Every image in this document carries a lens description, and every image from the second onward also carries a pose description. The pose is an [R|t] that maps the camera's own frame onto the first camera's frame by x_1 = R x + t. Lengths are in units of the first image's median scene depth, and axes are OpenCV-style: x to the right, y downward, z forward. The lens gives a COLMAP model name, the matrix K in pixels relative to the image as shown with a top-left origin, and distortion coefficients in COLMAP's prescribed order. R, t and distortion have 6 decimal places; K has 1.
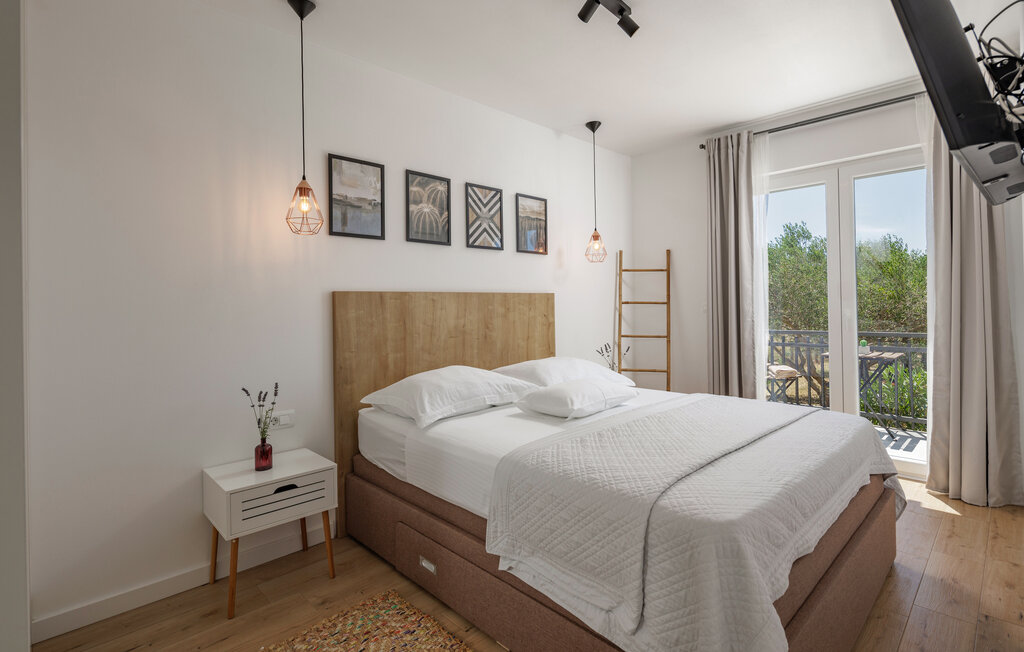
lens RADIAL K [[494.4, 0, 516.8], [0, 494.4, 316.7], [0, 0, 1]] dist [-0.000593, -0.000331]
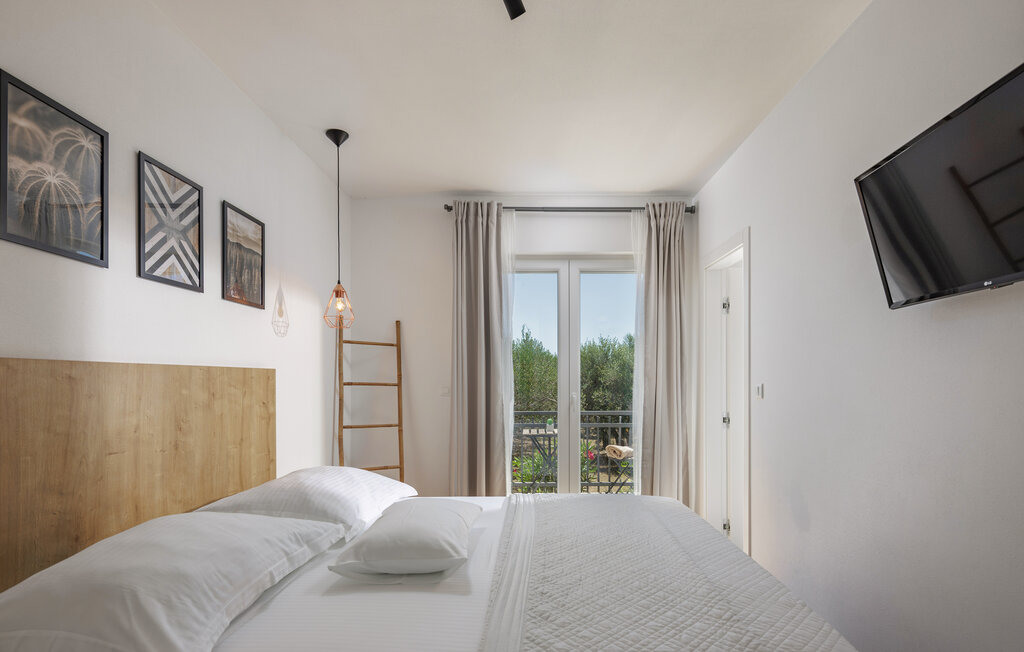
lens RADIAL K [[497.6, 0, 518.2], [0, 497.6, 386.7], [0, 0, 1]] dist [0.001294, -0.000133]
pose [[0.696308, 0.006385, 0.717715, -0.193759], [0.003262, 0.999922, -0.012060, -0.016735], [-0.717736, 0.010739, 0.696233, 0.342977]]
